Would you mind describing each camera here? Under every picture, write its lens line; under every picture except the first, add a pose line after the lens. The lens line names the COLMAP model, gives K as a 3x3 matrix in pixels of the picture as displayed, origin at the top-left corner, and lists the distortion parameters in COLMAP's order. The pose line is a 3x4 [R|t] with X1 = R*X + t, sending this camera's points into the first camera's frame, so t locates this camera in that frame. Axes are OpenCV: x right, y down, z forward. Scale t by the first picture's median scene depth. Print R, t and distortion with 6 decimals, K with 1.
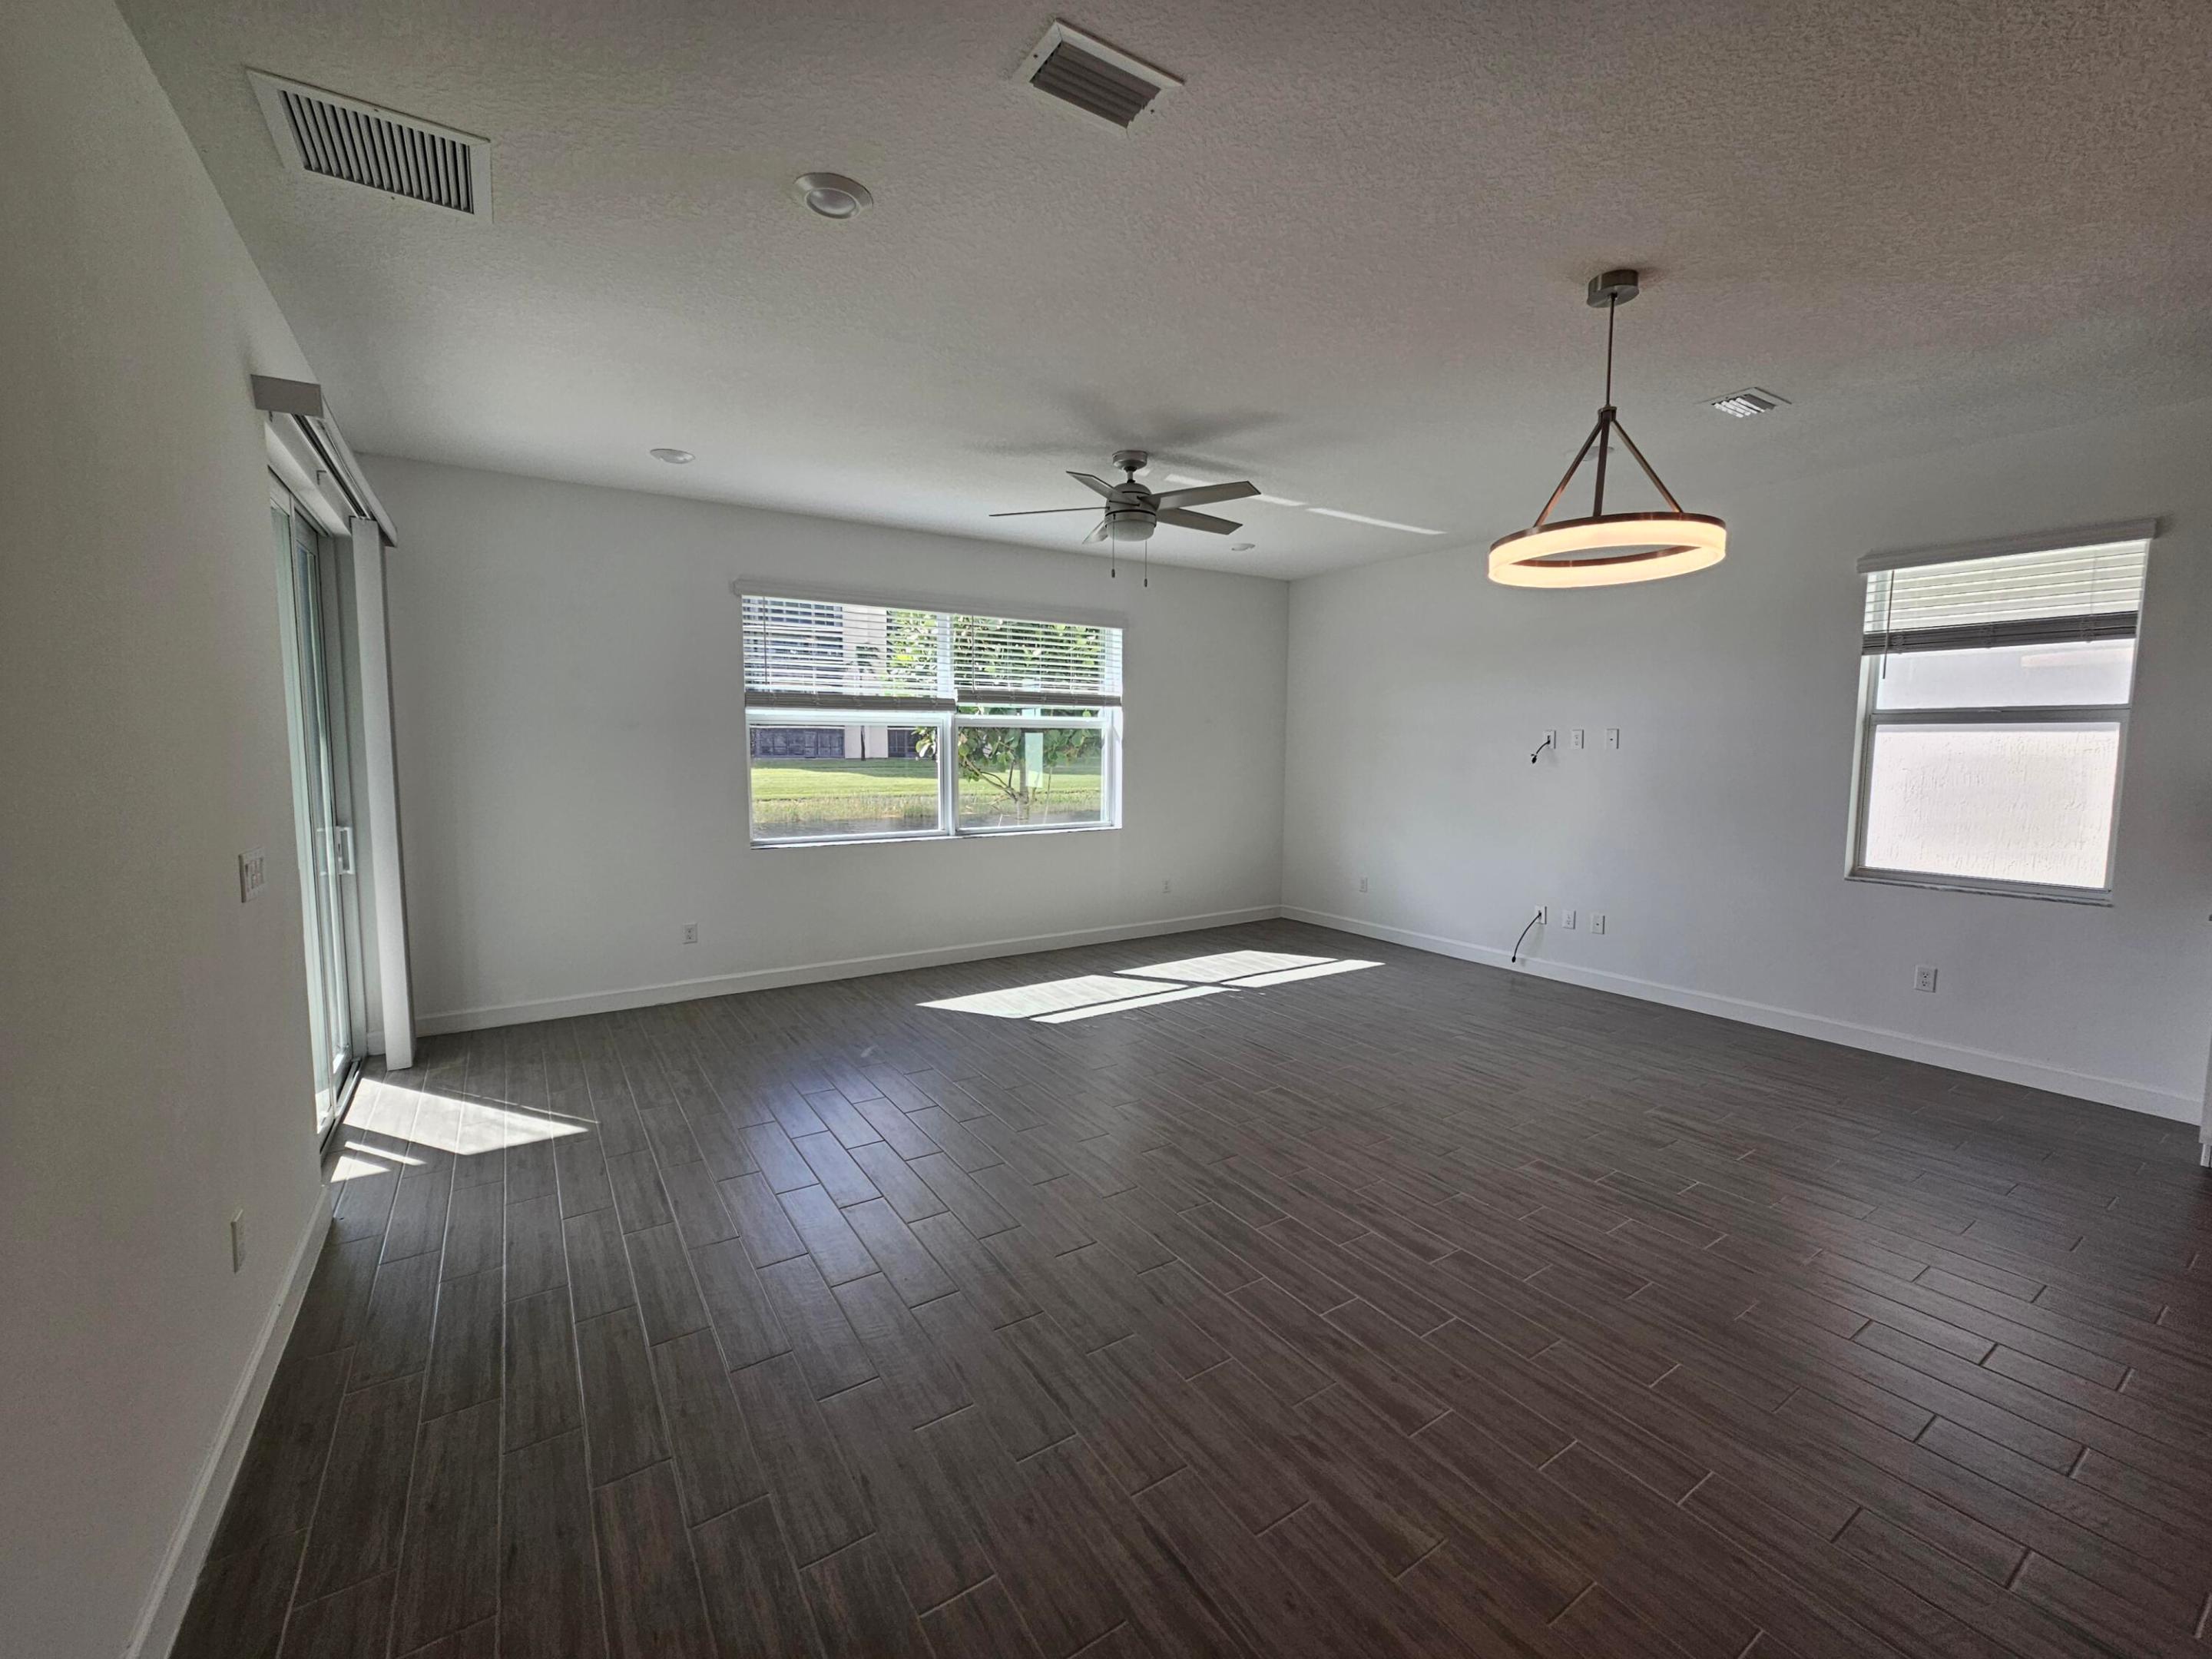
lens RADIAL K [[899.0, 0, 1086.5], [0, 899.0, 820.6], [0, 0, 1]] dist [-0.000746, 0.000053]
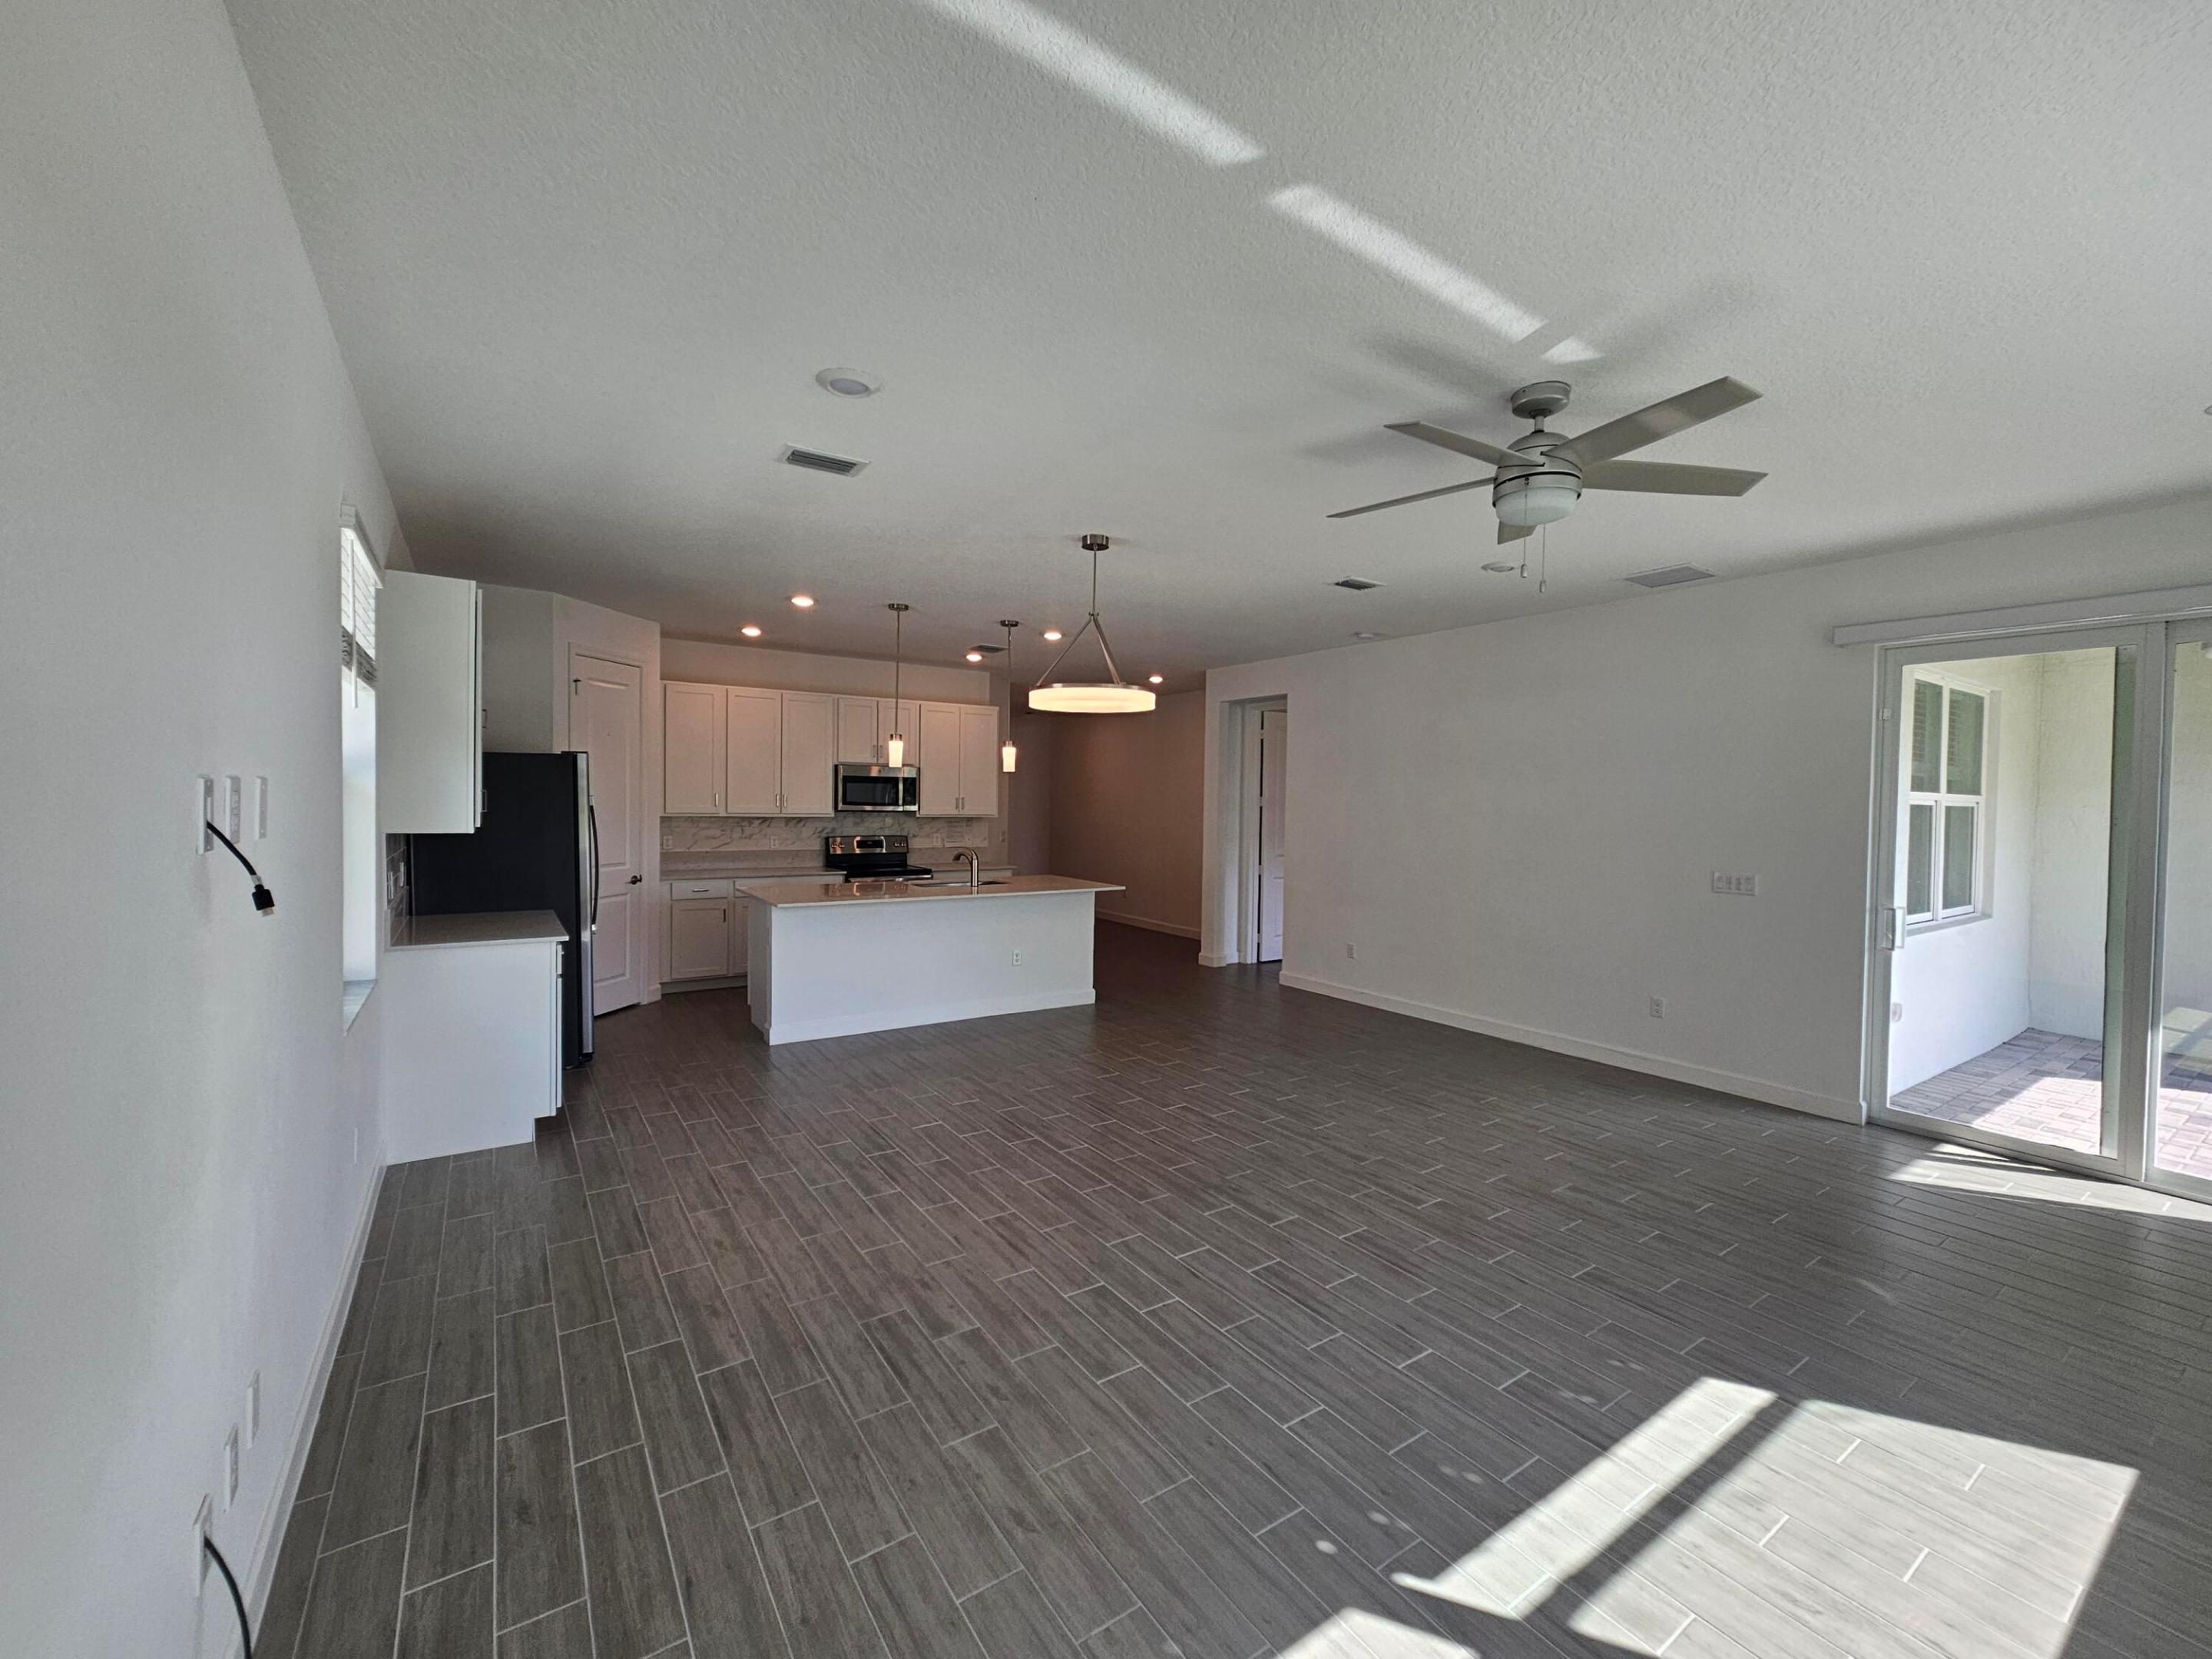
lens RADIAL K [[899.0, 0, 1106.3], [0, 899.0, 820.2], [0, 0, 1]] dist [-0.000746, 0.000053]
pose [[-0.999133, -0.019571, -0.036737, 0.484199], [-0.023581, 0.993417, 0.112098, -0.206637], [0.034301, 0.112867, -0.993018, 2.125281]]
